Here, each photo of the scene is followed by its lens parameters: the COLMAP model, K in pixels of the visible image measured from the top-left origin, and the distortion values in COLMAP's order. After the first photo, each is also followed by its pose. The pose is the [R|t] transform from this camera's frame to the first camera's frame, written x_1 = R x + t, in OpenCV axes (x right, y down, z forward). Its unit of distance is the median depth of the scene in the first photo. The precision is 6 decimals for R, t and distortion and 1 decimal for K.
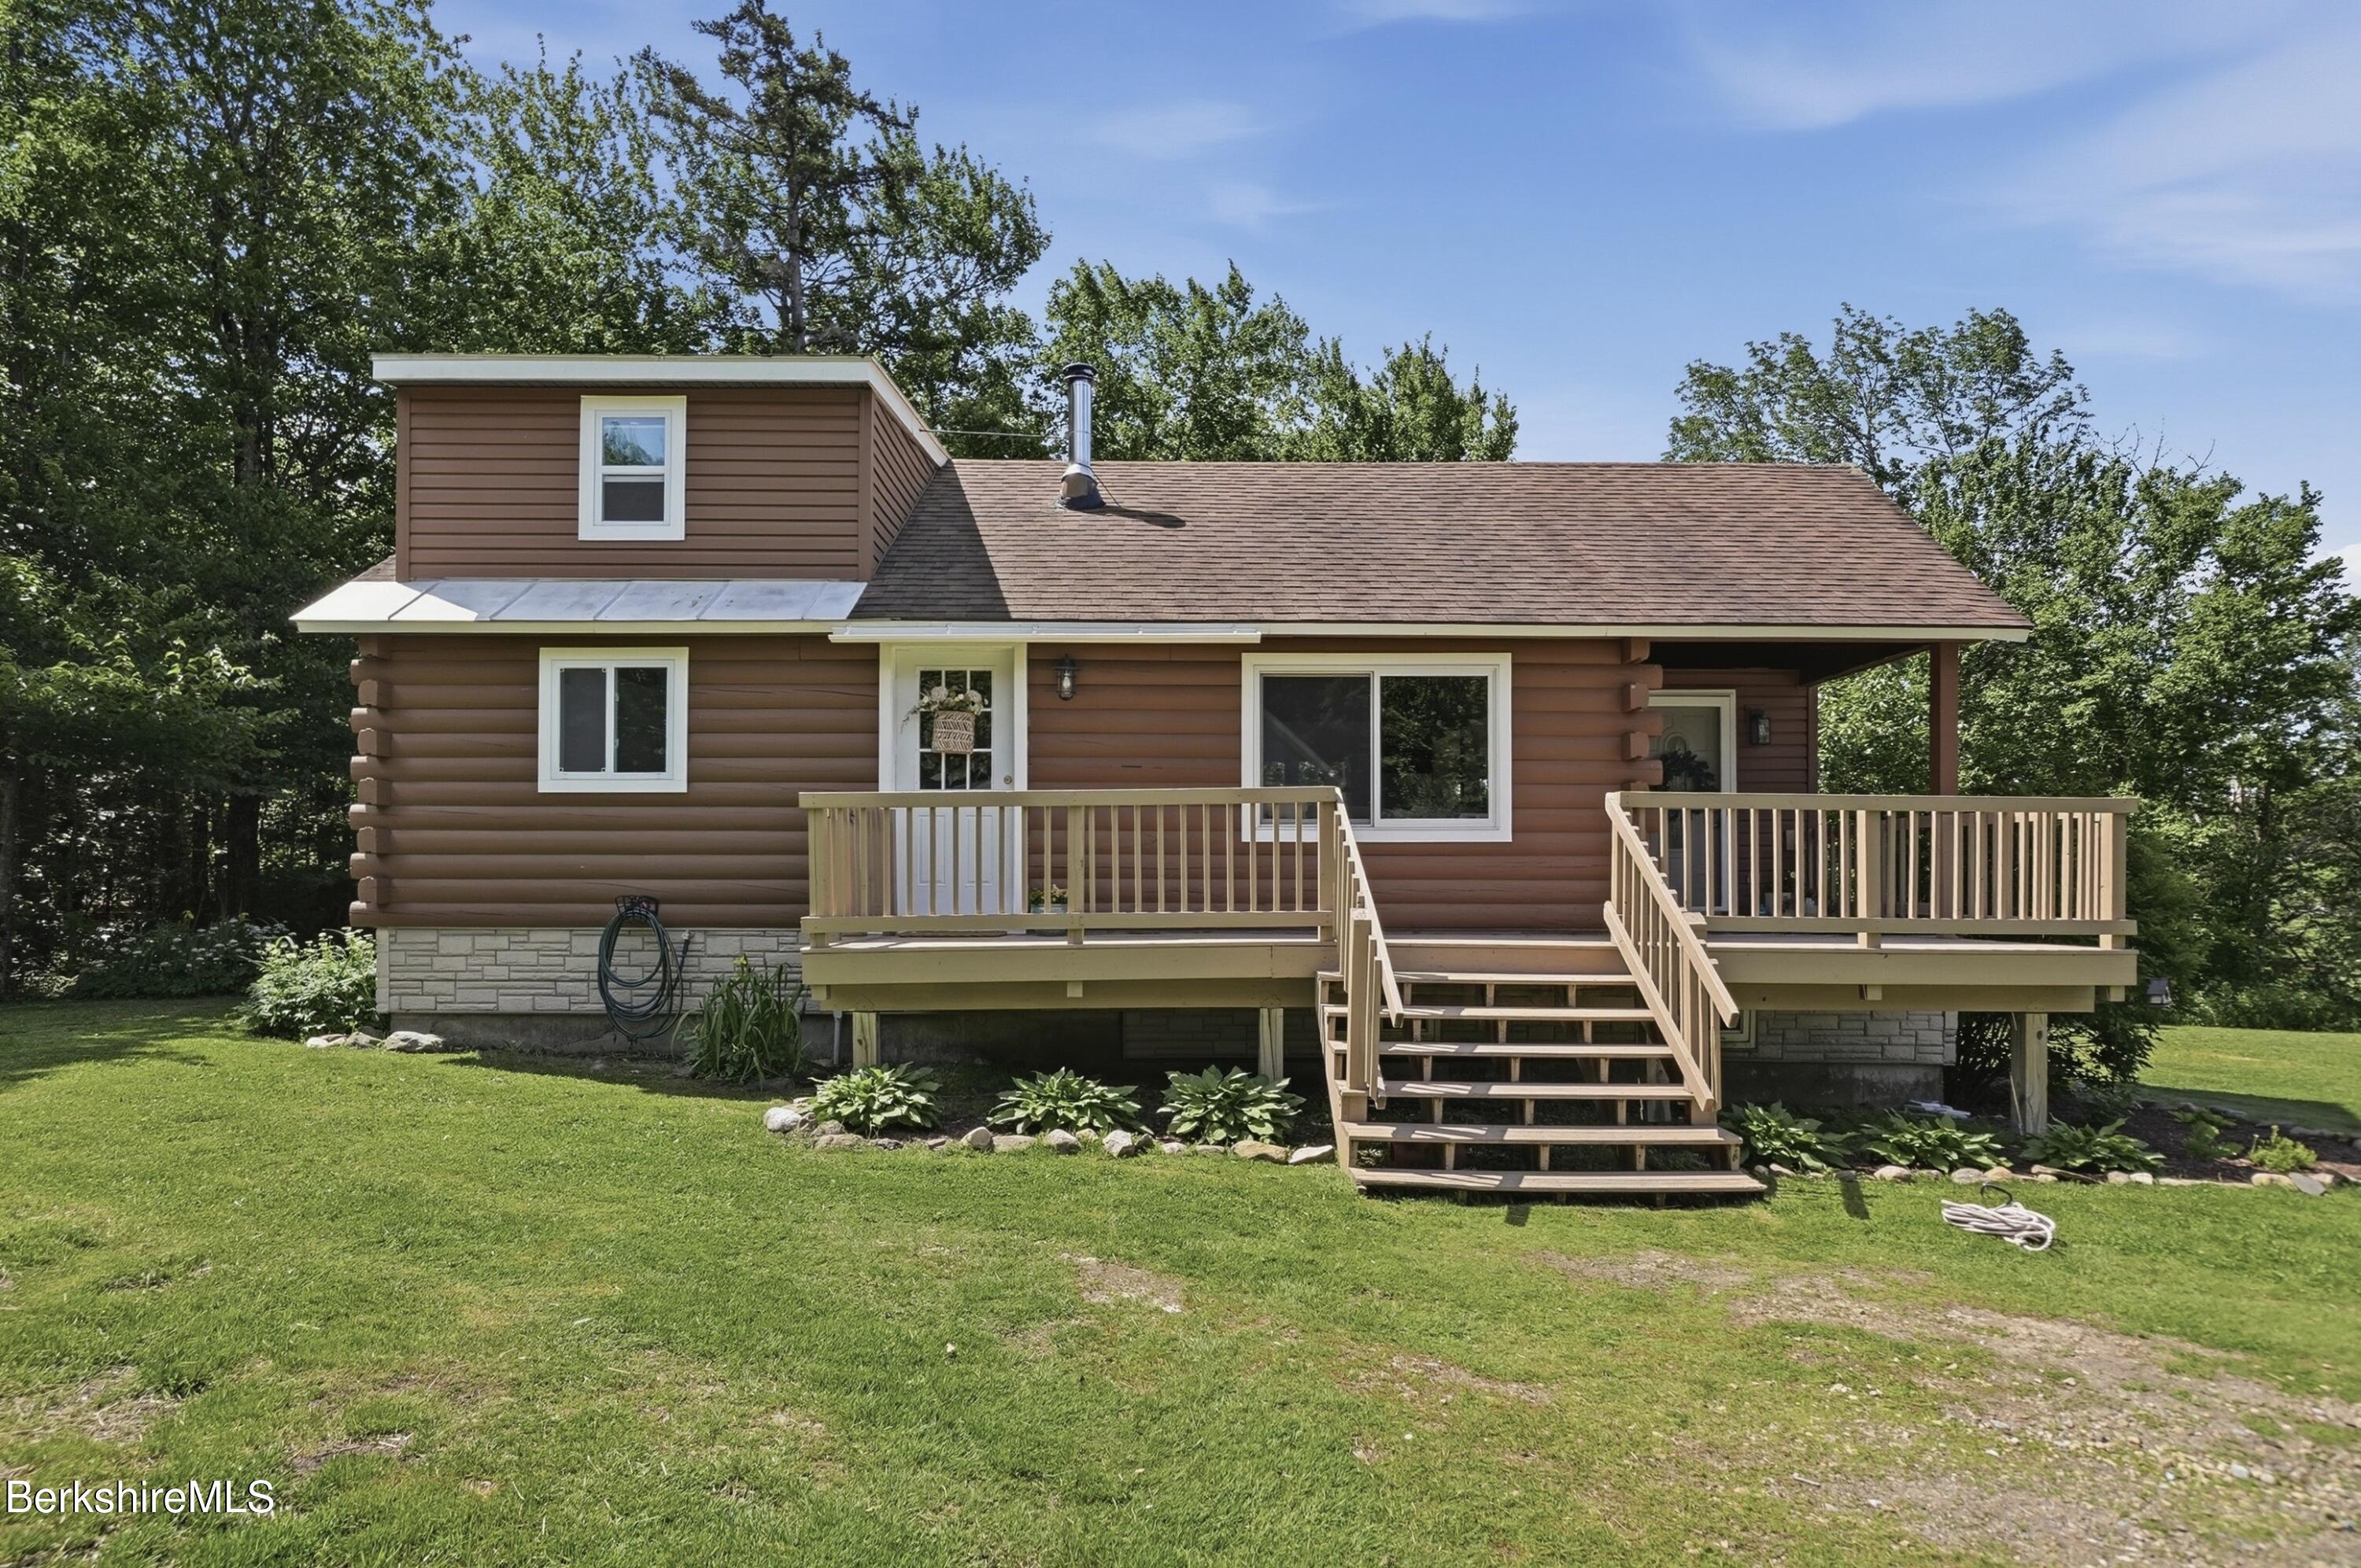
lens RADIAL K [[1222.4, 0, 1157.1], [0, 1222.4, 868.6], [0, 0, 1]] dist [-0.000842, -0.018560]
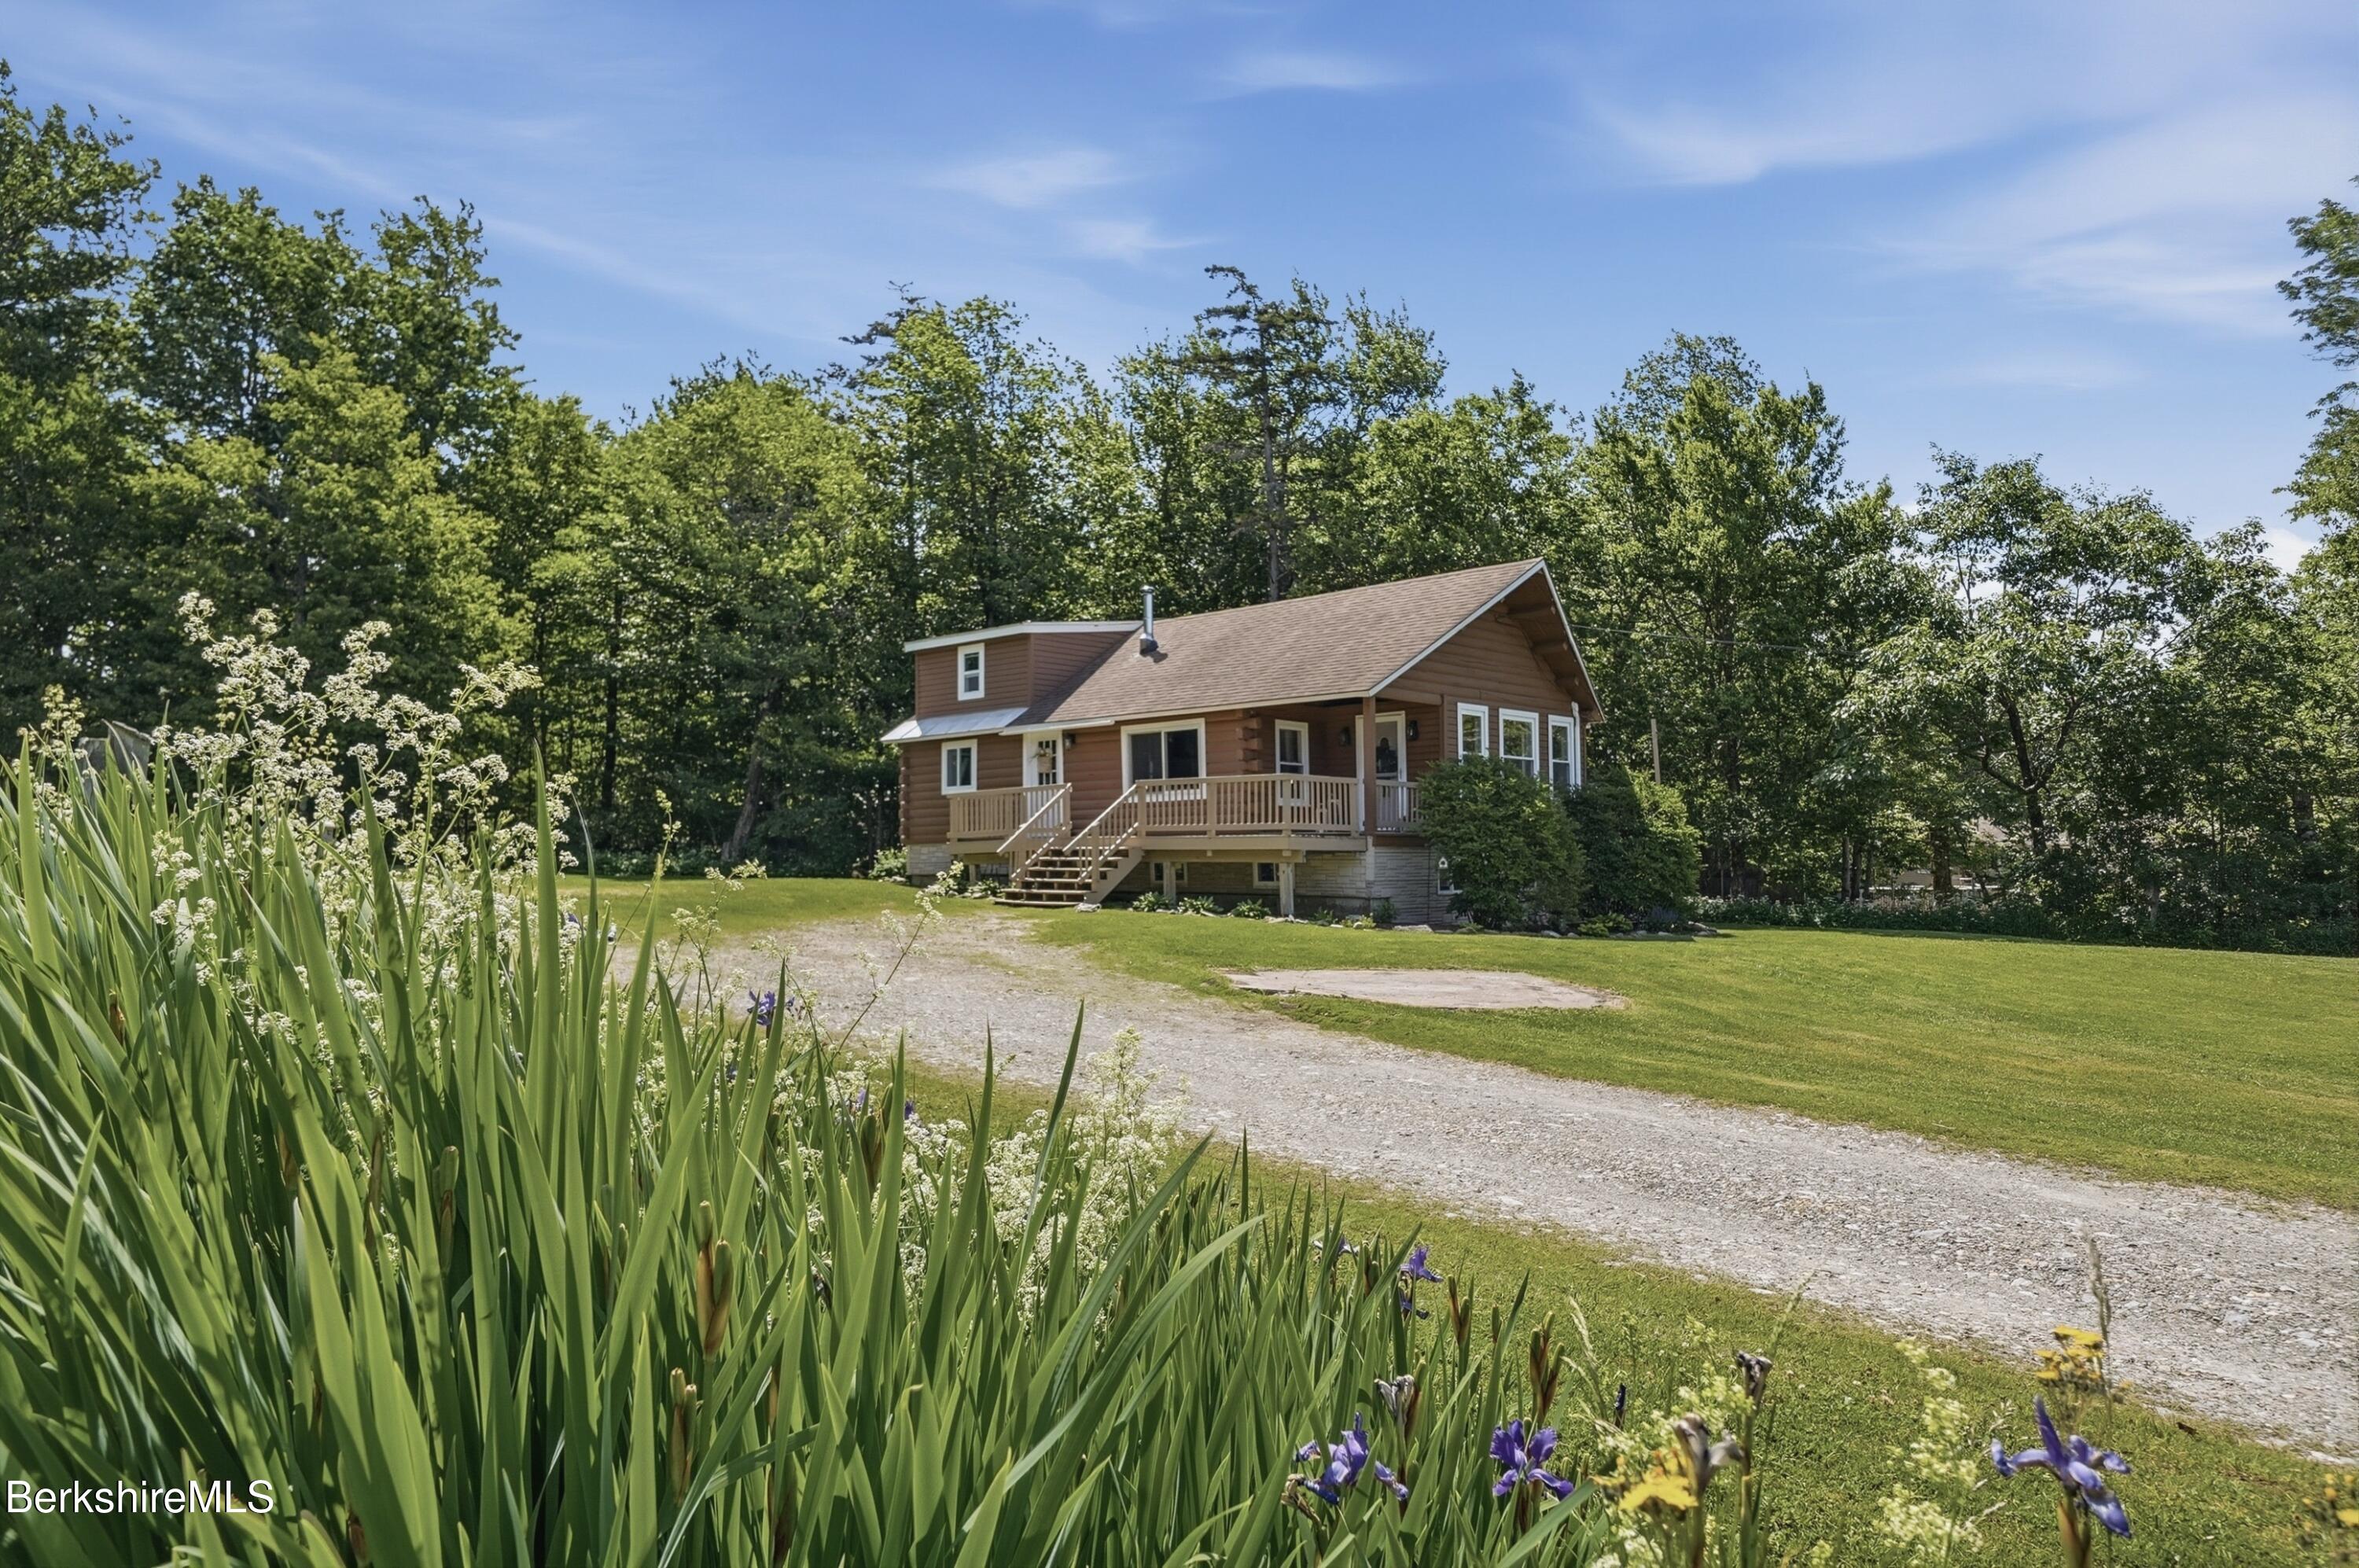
lens RADIAL K [[1464.9, 0, 1179.5], [0, 1464.9, 784.0], [0, 0, 1]] dist [0.010338, -0.001313]
pose [[0.731487, -0.045090, -0.680363, 2.152267], [0.014407, 0.998610, -0.050692, 0.089872], [0.681703, 0.027279, 0.731120, -1.069054]]
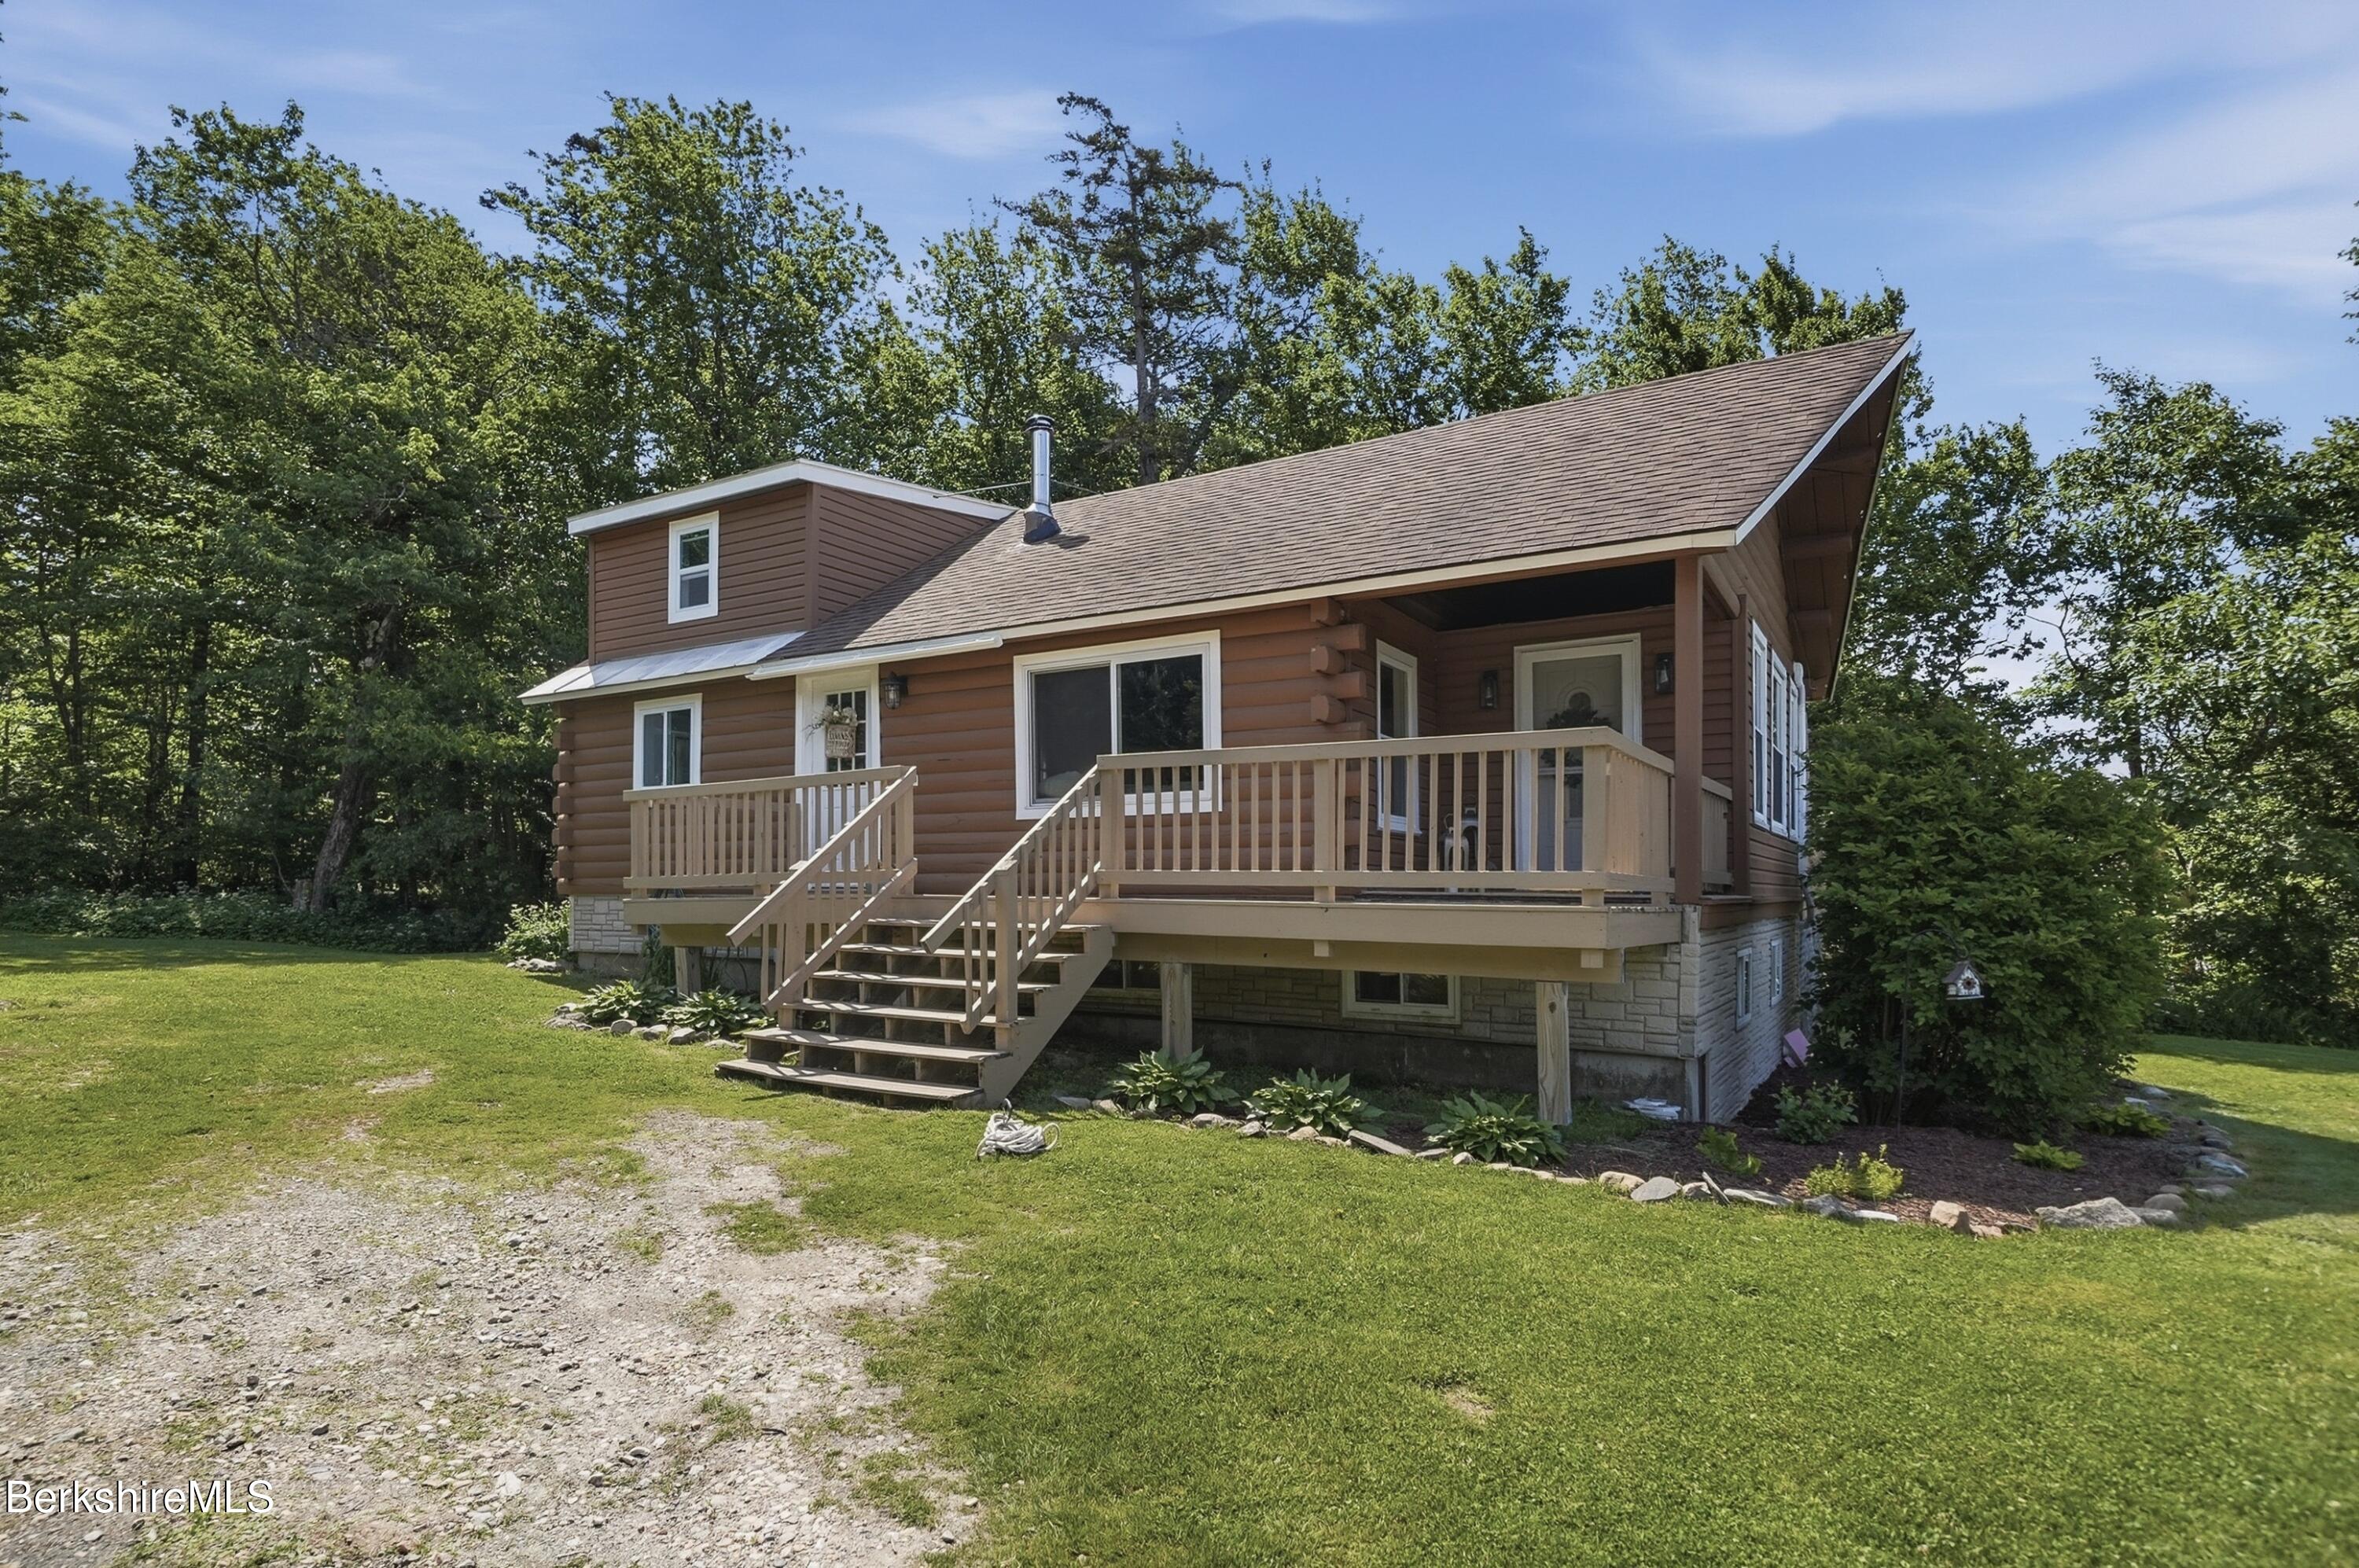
lens RADIAL K [[1221.5, 0, 1156.1], [0, 1221.5, 868.5], [0, 0, 1]] dist [-0.000842, -0.018560]
pose [[0.846934, -0.010302, -0.531598, 0.795406], [0.003929, 0.999906, -0.013118, 0.040399], [0.531683, 0.009022, 0.846895, 0.094922]]
